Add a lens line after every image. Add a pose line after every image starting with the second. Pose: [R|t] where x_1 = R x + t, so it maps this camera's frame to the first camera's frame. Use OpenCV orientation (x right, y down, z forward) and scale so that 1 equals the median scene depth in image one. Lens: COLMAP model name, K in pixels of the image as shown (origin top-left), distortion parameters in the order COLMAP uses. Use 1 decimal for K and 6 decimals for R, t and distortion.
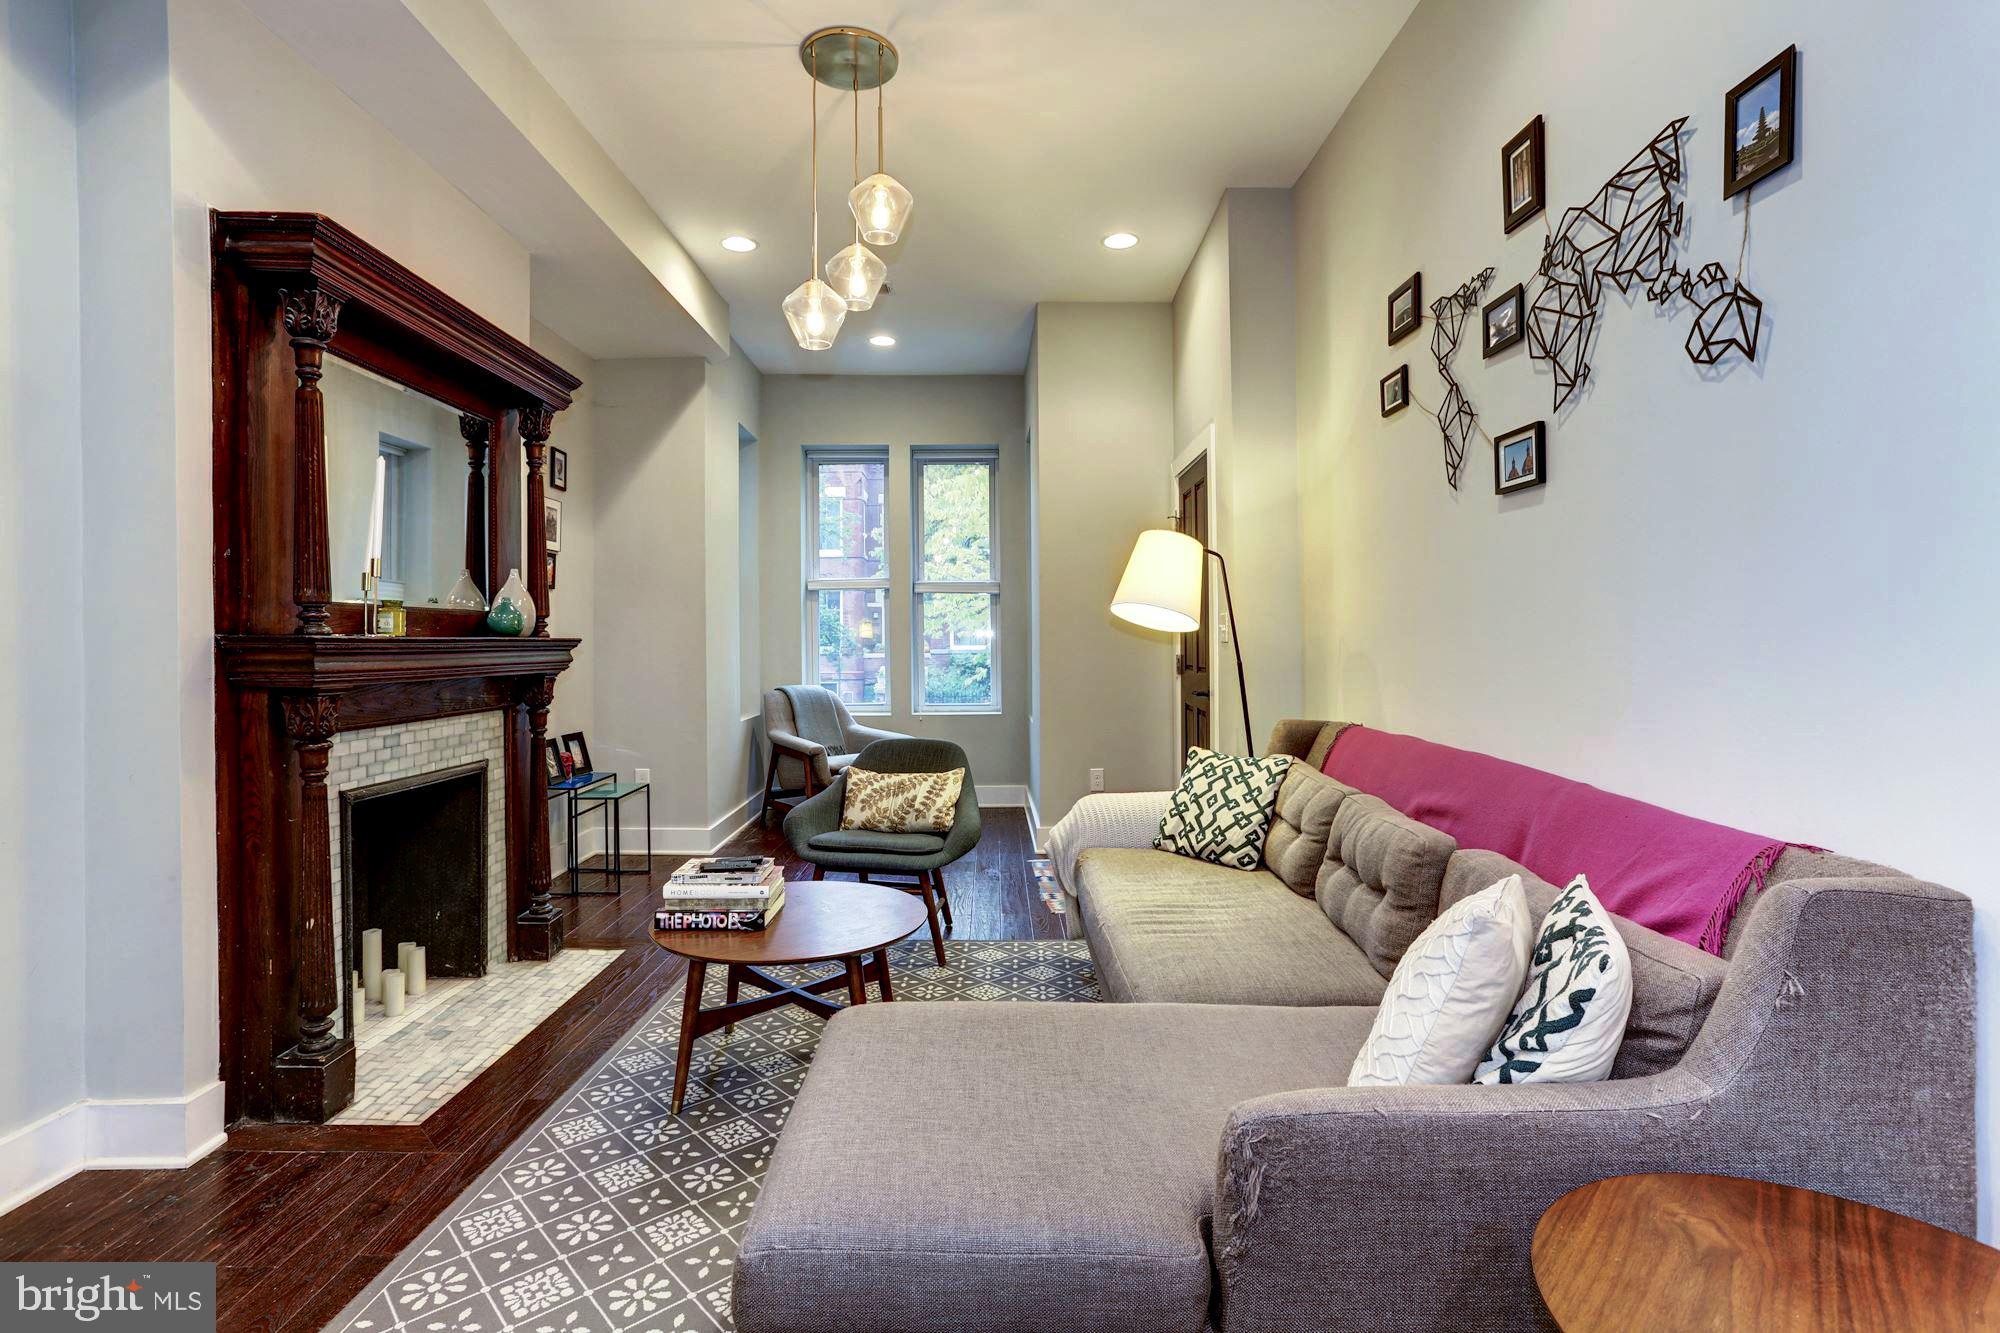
lens RADIAL K [[989.3, 0, 986.1], [0, 989.3, 642.8], [0, 0, 1]] dist [-0.054098, 0.041195]
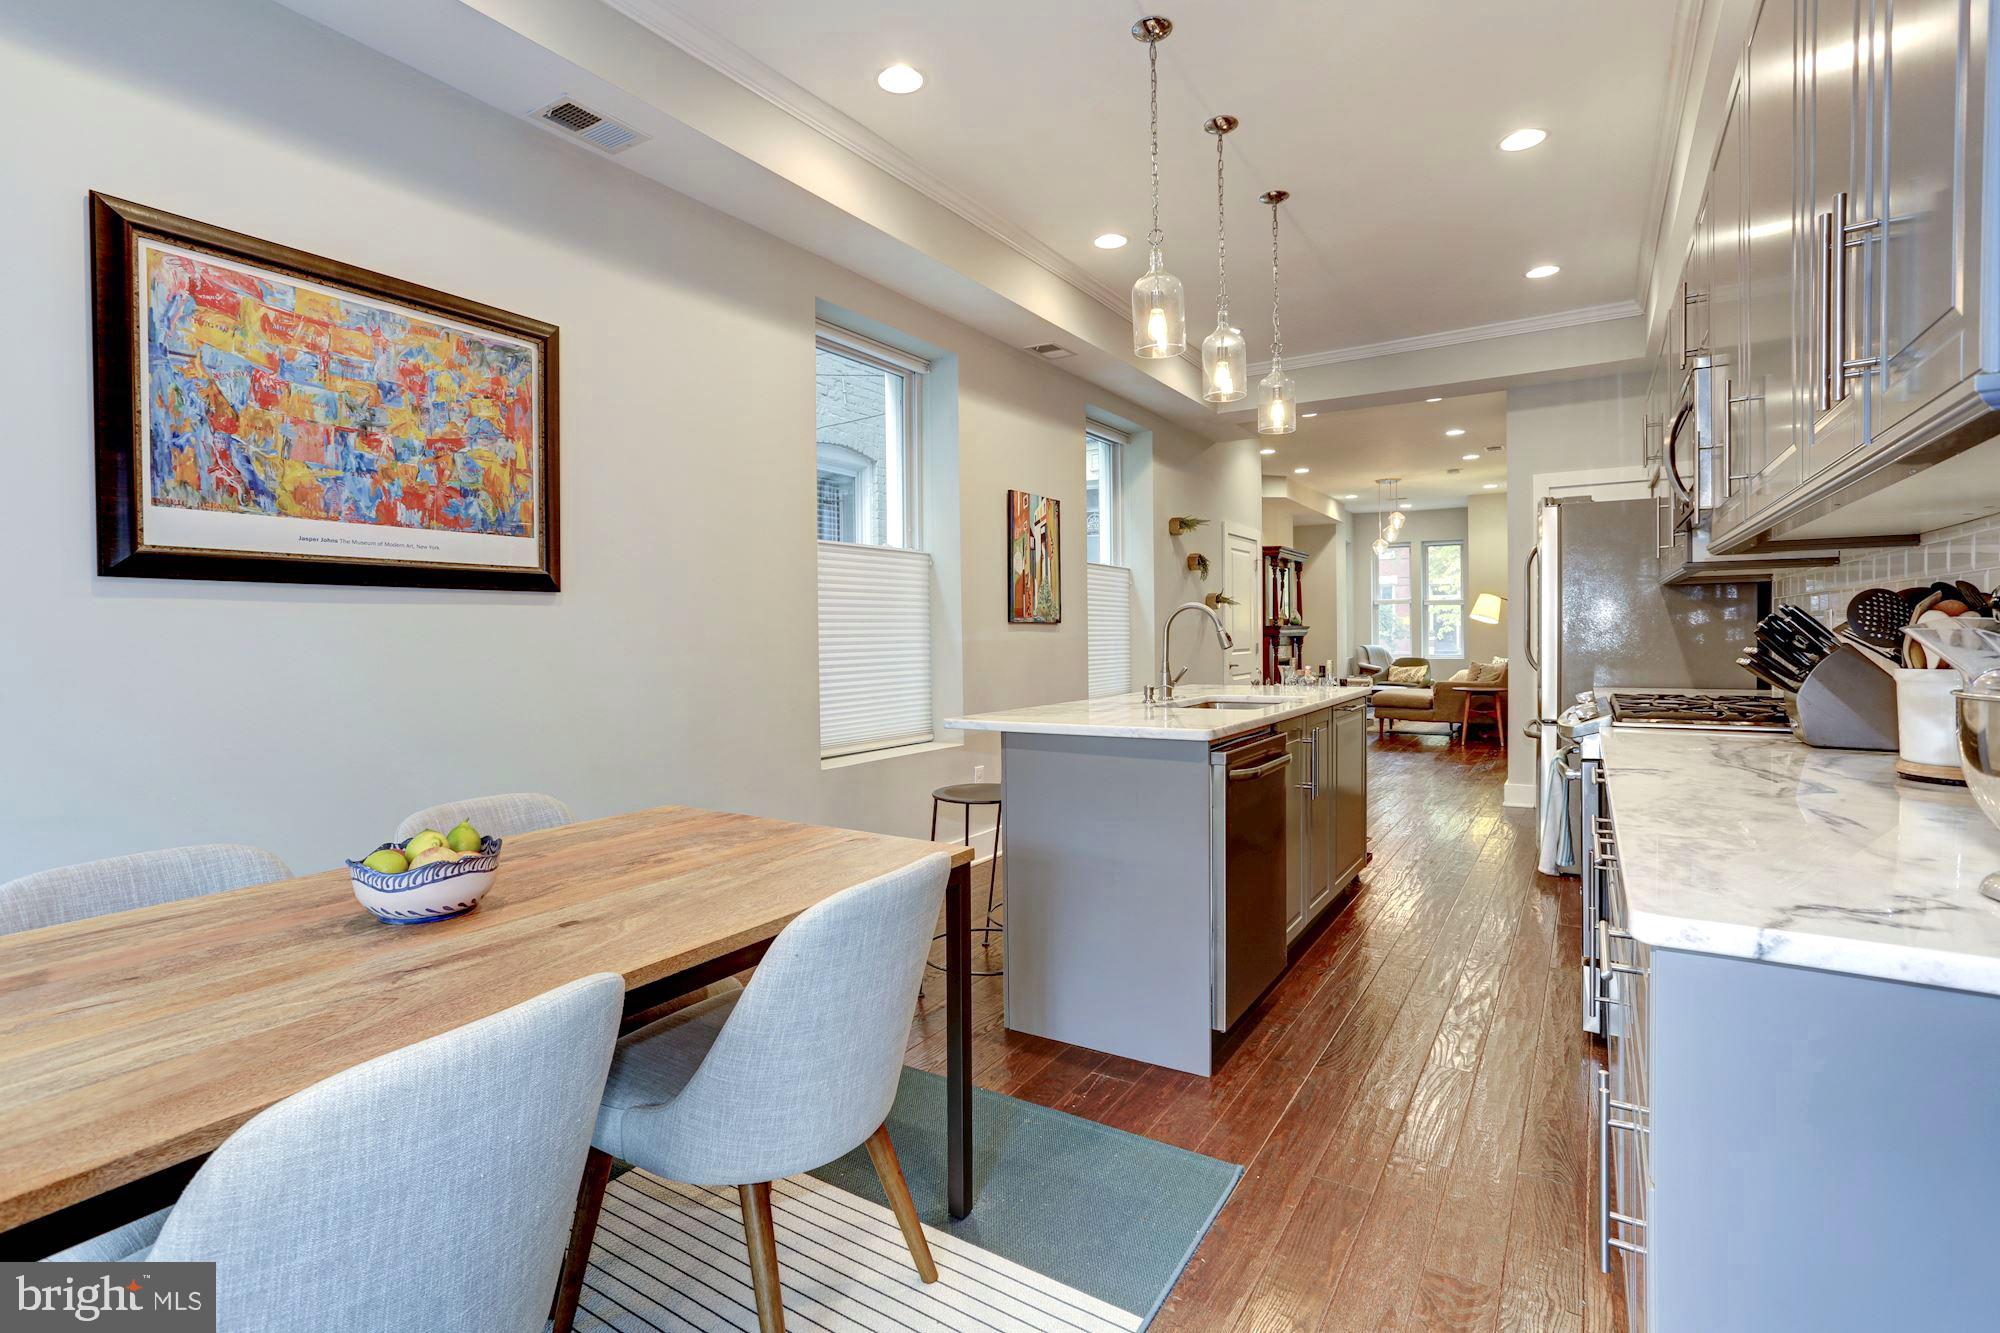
lens RADIAL K [[989.3, 0, 986.1], [0, 989.3, 642.8], [0, 0, 1]] dist [-0.054098, 0.041195]
pose [[0.858932, 0.005422, -0.512062, 0.468862], [0.002569, 0.999886, 0.014896, 0.000883], [0.512084, -0.014110, 0.858820, -3.093890]]
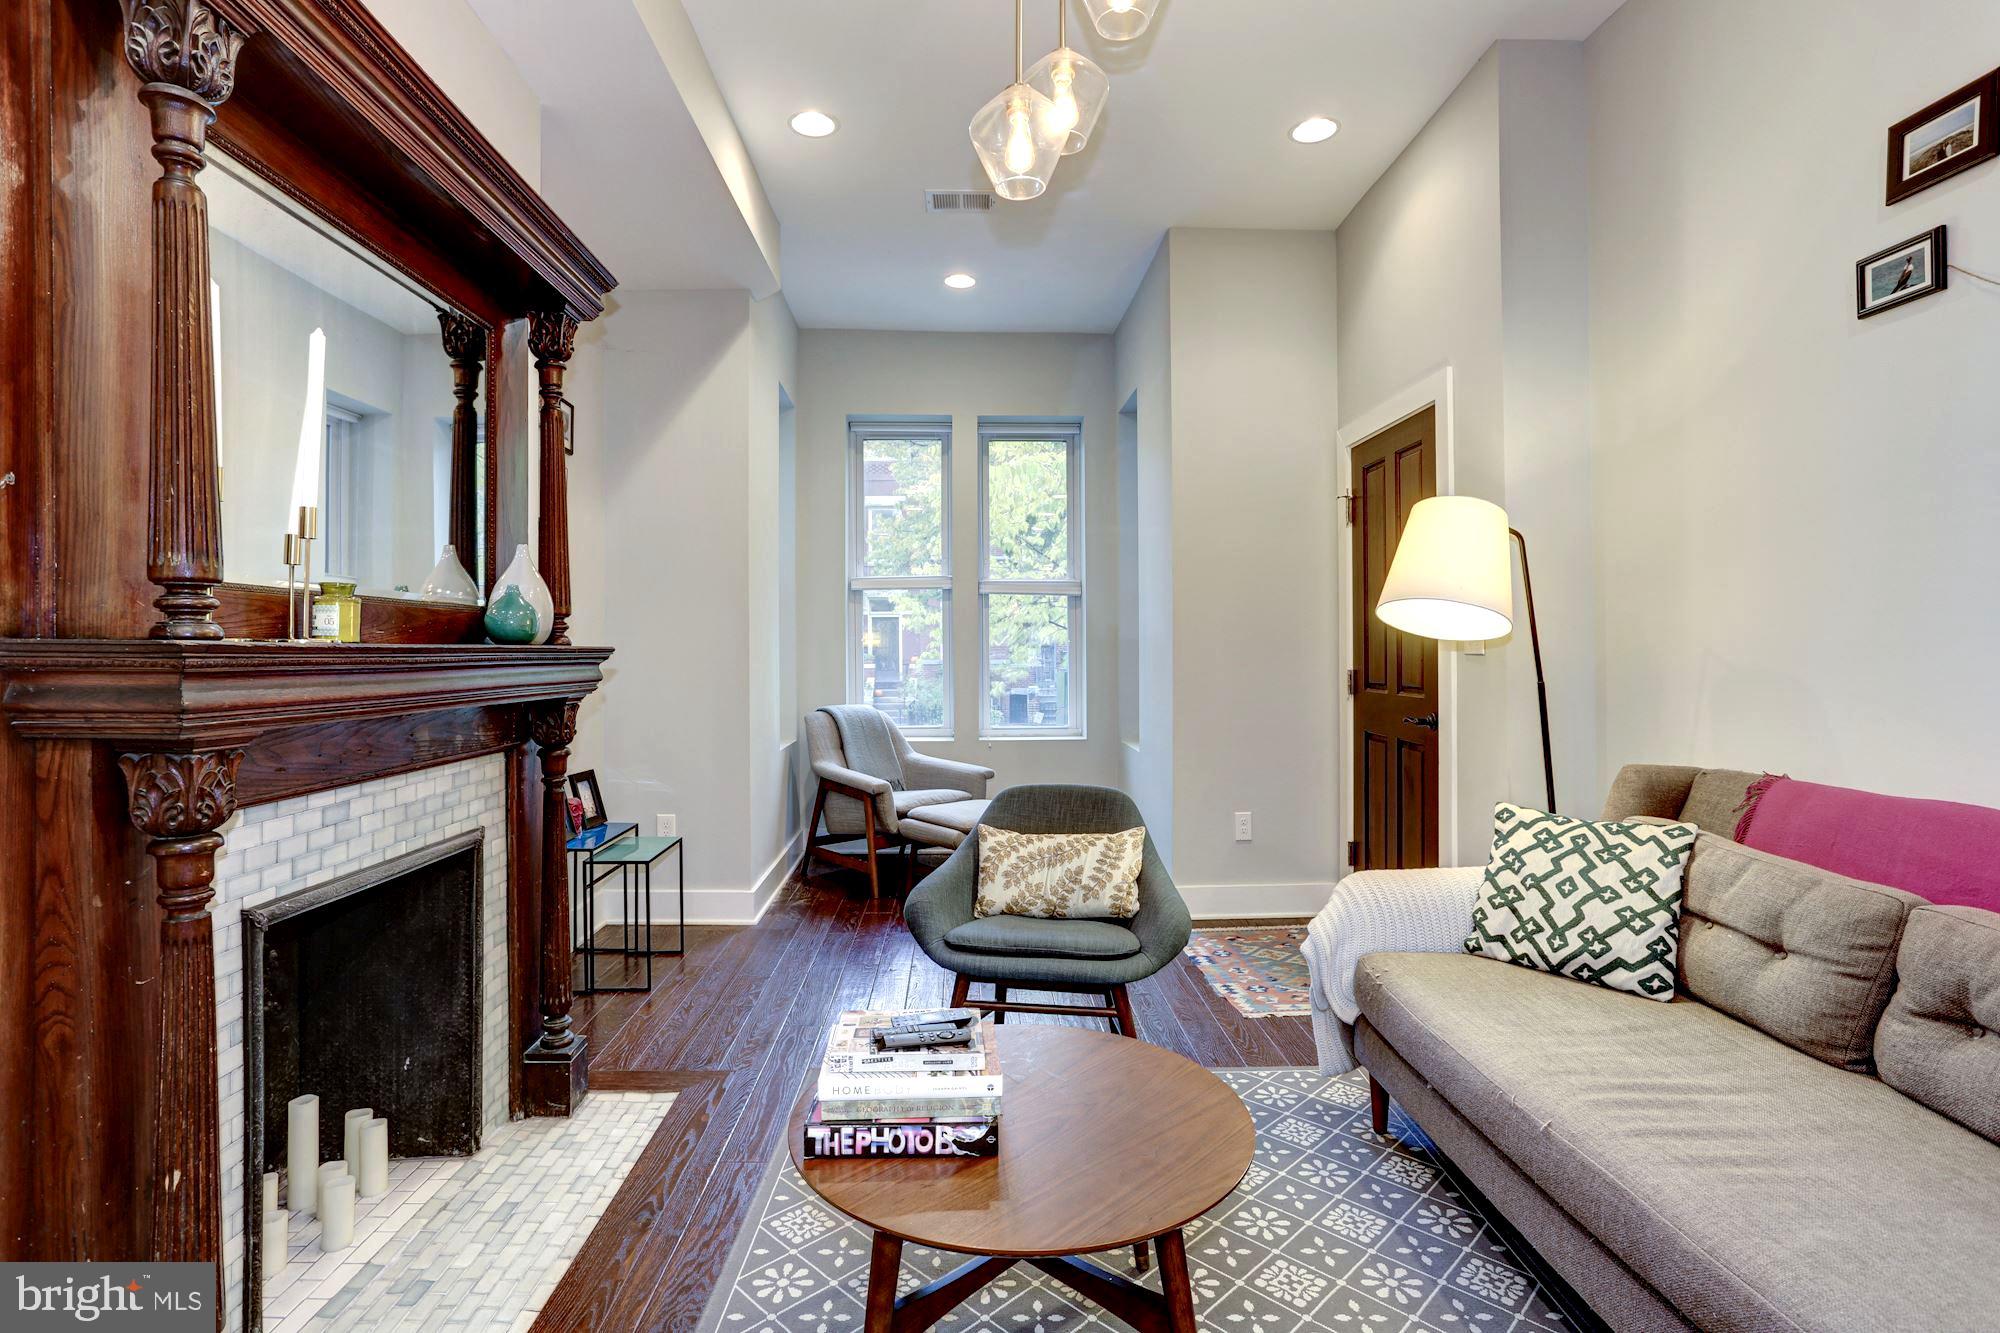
lens RADIAL K [[995.0, 0, 980.4], [0, 995.0, 648.6], [0, 0, 1]] dist [-0.045851, 0.031510]
pose [[0.999579, 0.002752, 0.028887, -0.200210], [-0.002624, 0.999987, -0.004479, -0.001177], [-0.028899, 0.004402, 0.999573, 0.334065]]
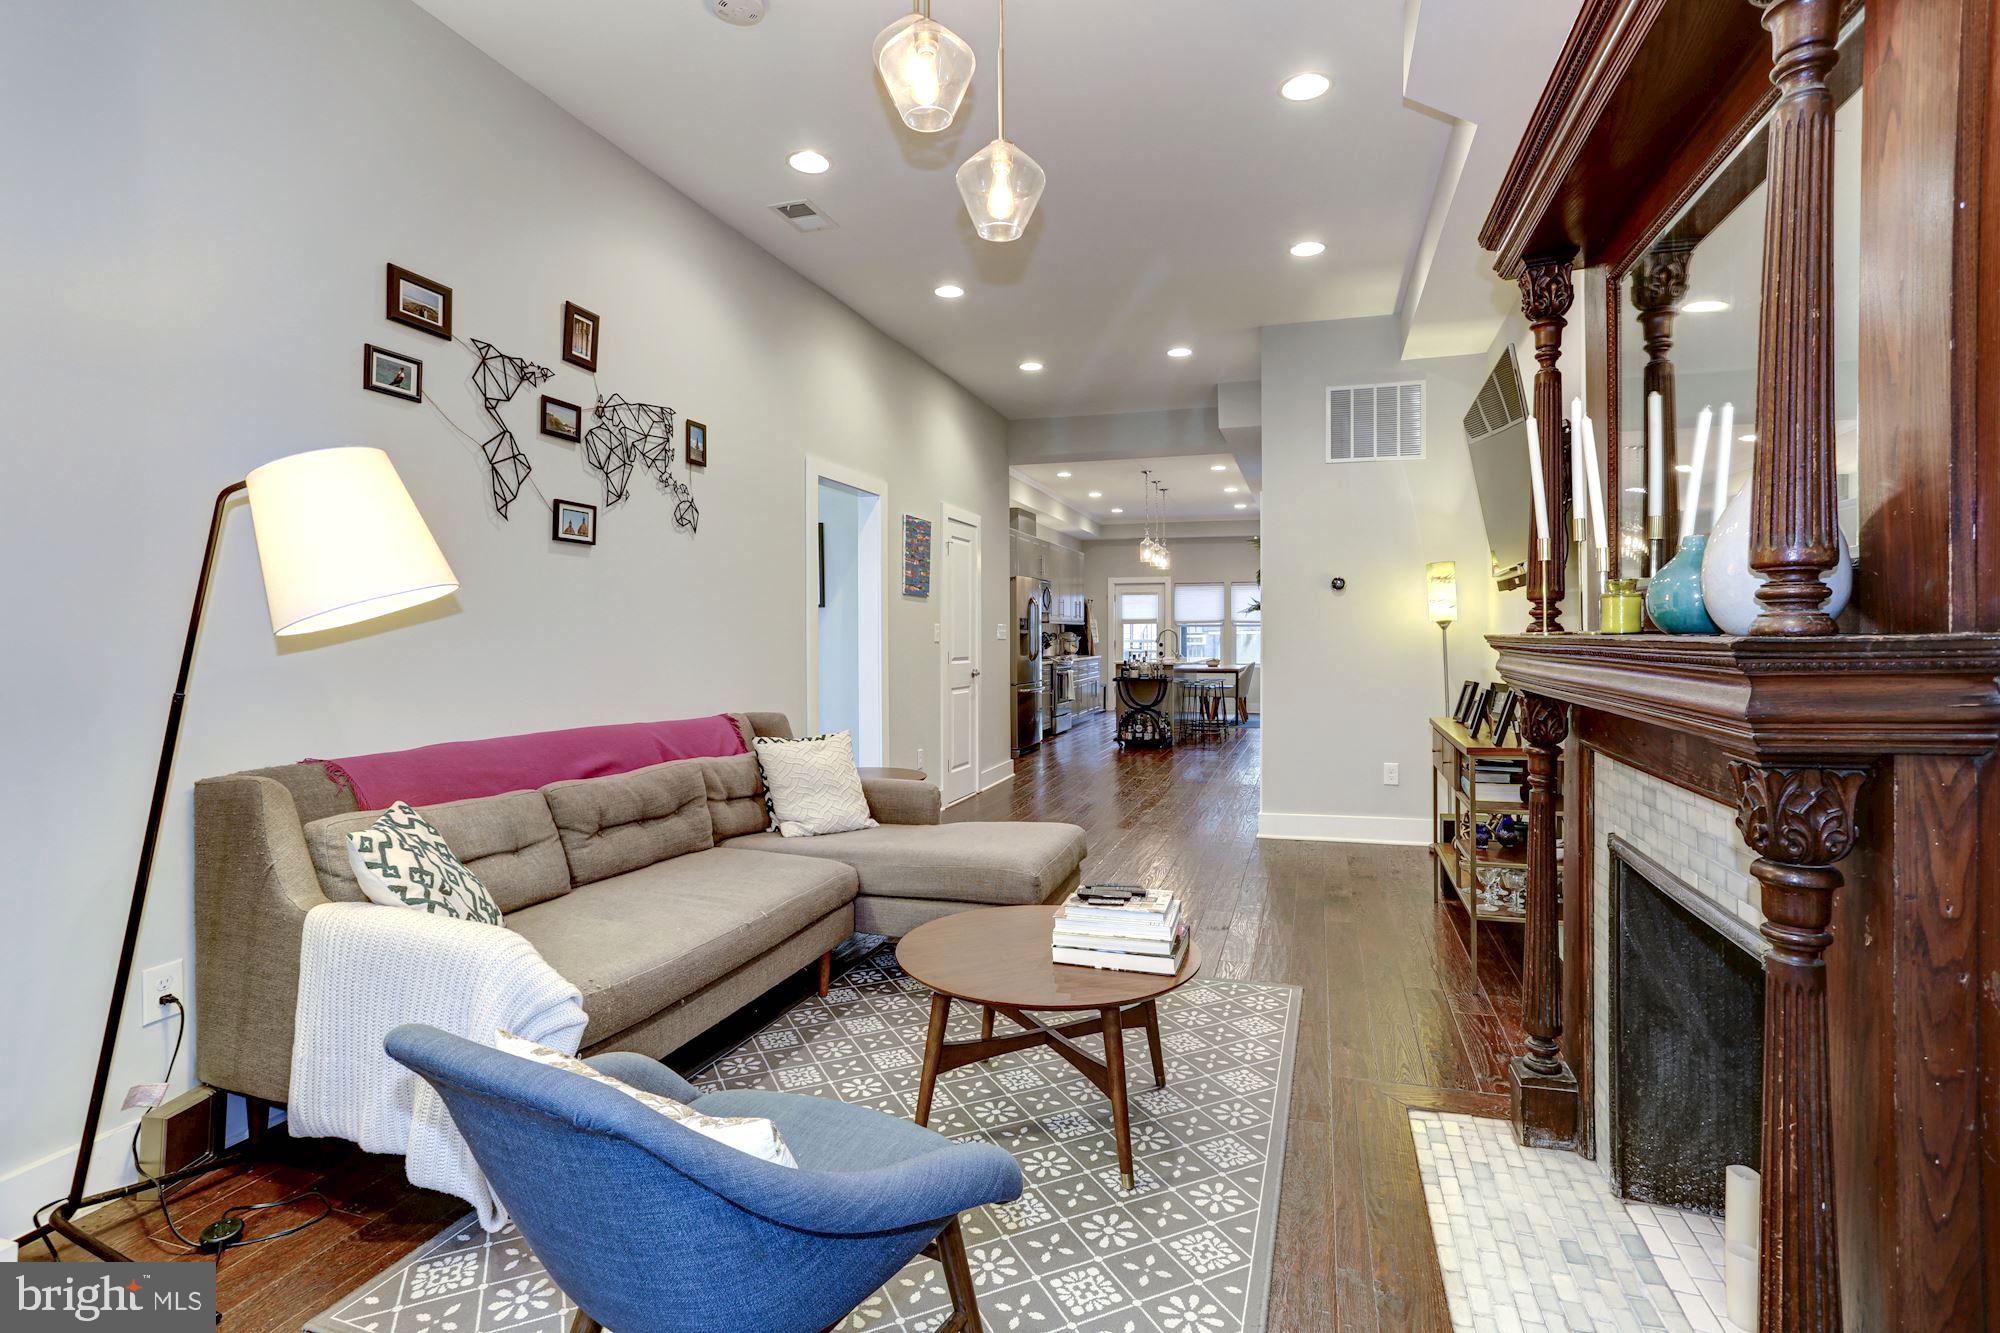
lens RADIAL K [[995.0, 0, 980.4], [0, 995.0, 648.6], [0, 0, 1]] dist [-0.045851, 0.031510]
pose [[-0.950009, 0.002272, 0.312215, -0.351957], [0.007236, 0.999865, 0.014741, -0.011100], [-0.312140, 0.016264, -0.949897, 1.564863]]
